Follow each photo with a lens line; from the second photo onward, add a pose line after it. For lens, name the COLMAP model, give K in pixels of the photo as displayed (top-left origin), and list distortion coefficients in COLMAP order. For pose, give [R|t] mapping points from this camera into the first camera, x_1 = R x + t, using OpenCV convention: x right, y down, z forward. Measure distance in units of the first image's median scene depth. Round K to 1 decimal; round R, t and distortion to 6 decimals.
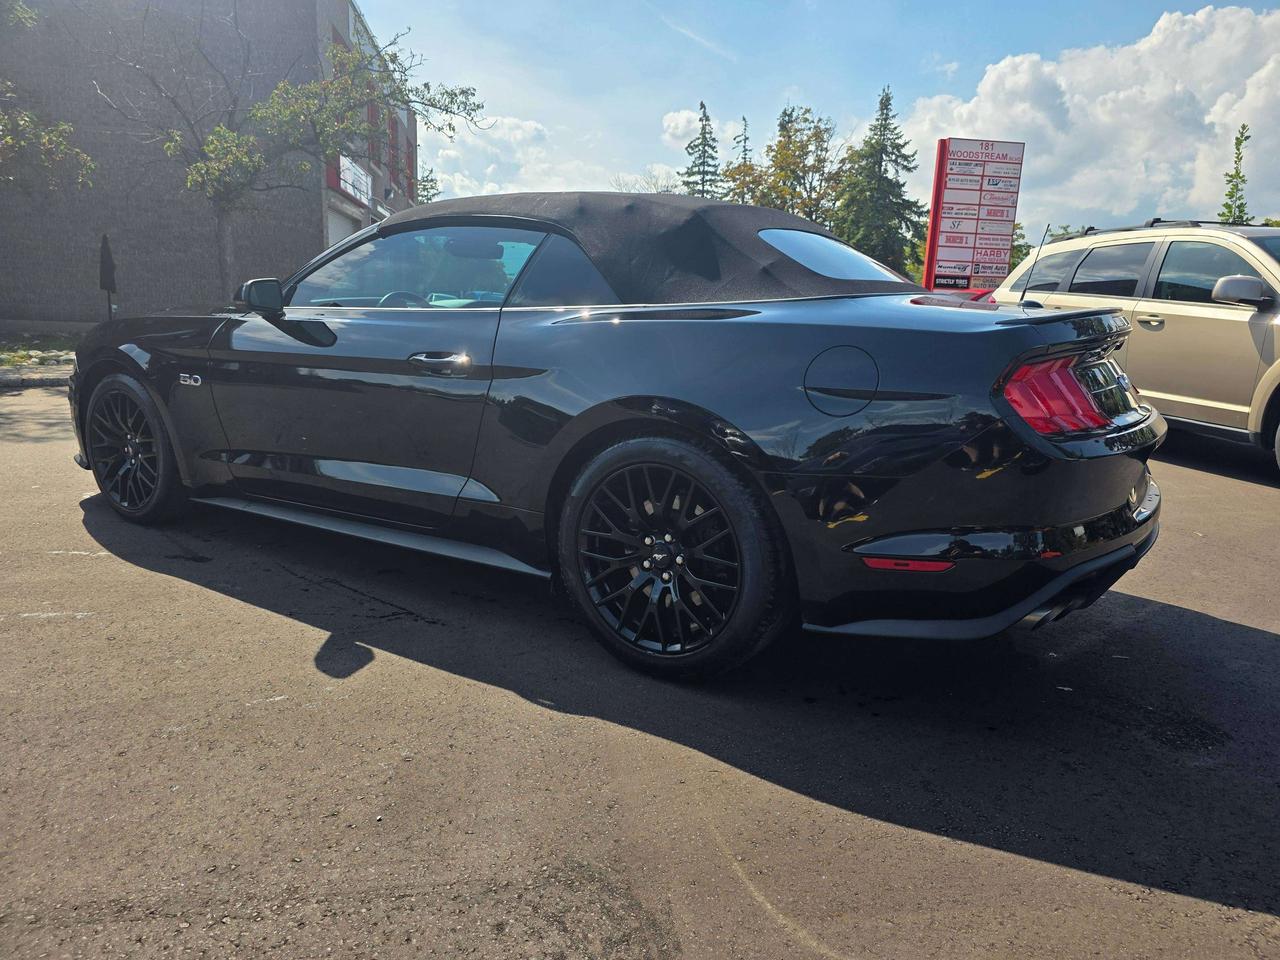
lens RADIAL K [[865.8, 0, 642.3], [0, 865.8, 479.8], [0, 0, 1]] dist [0.037499, -0.032310]
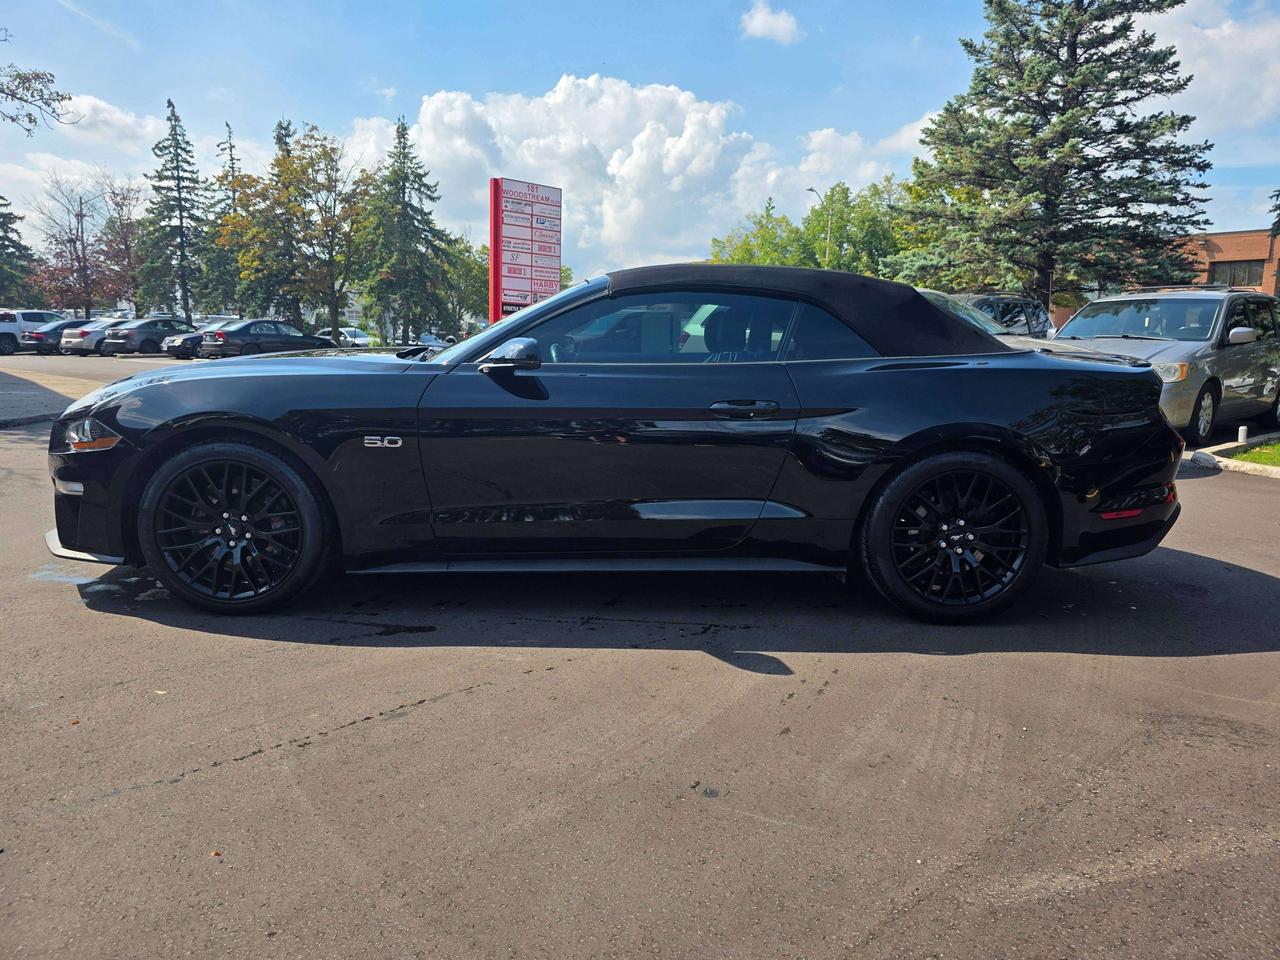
lens RADIAL K [[875.0, 0, 637.5], [0, 875.0, 476.6], [0, 0, 1]] dist [0.043748, -0.039062]
pose [[0.828650, -0.095924, 0.551487, -0.103239], [0.110375, 0.993865, 0.007024, -0.006761], [-0.548777, 0.055050, 0.834154, 0.007715]]
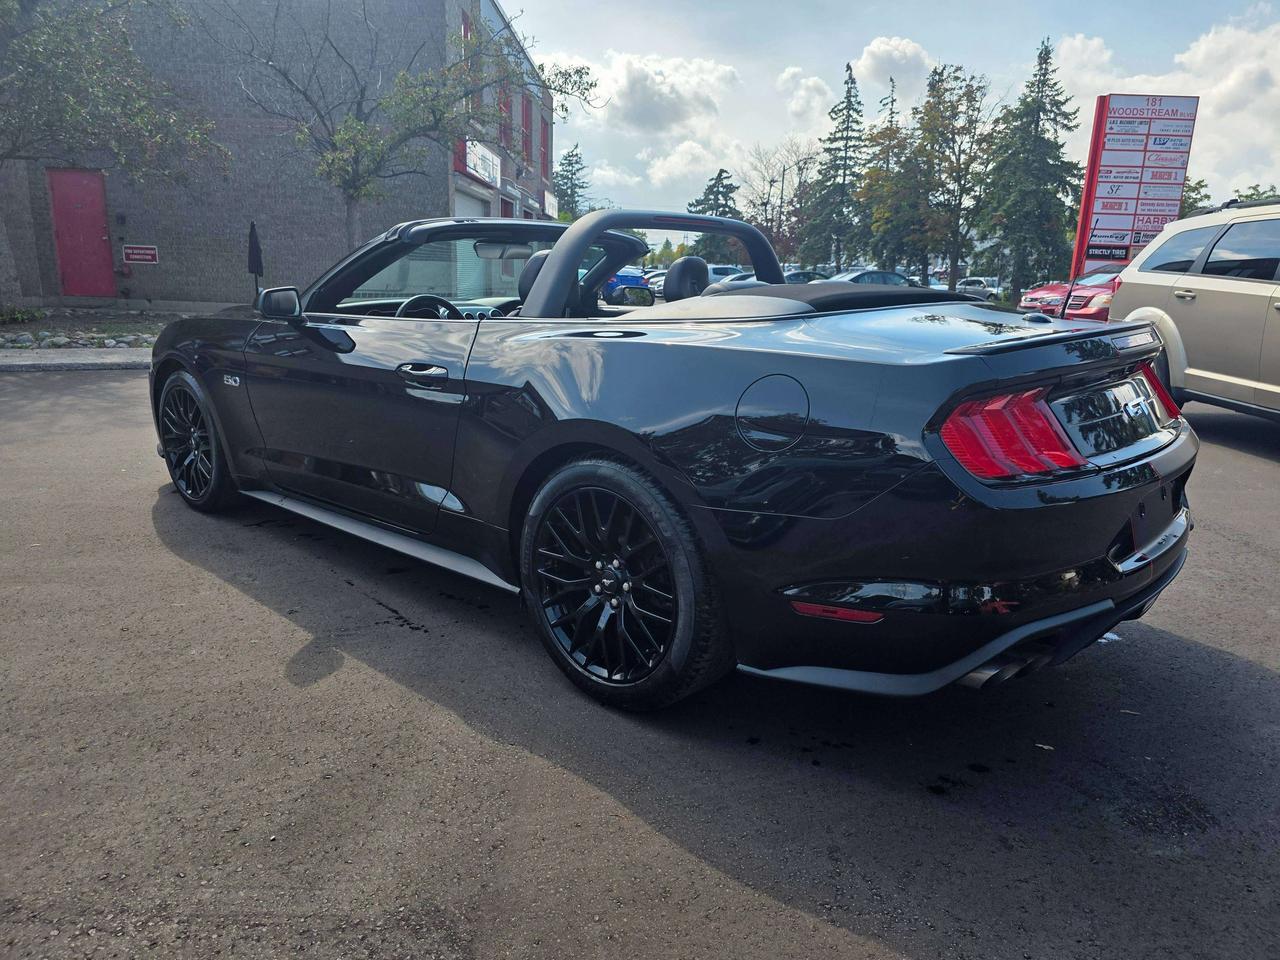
lens RADIAL K [[865.8, 0, 644.3], [0, 865.8, 480.6], [0, 0, 1]] dist [0.037499, -0.032310]
pose [[0.987054, 0.028884, -0.157768, 0.018445], [-0.023645, 0.999108, 0.034986, -0.005293], [0.158638, -0.030803, 0.986856, 0.004028]]
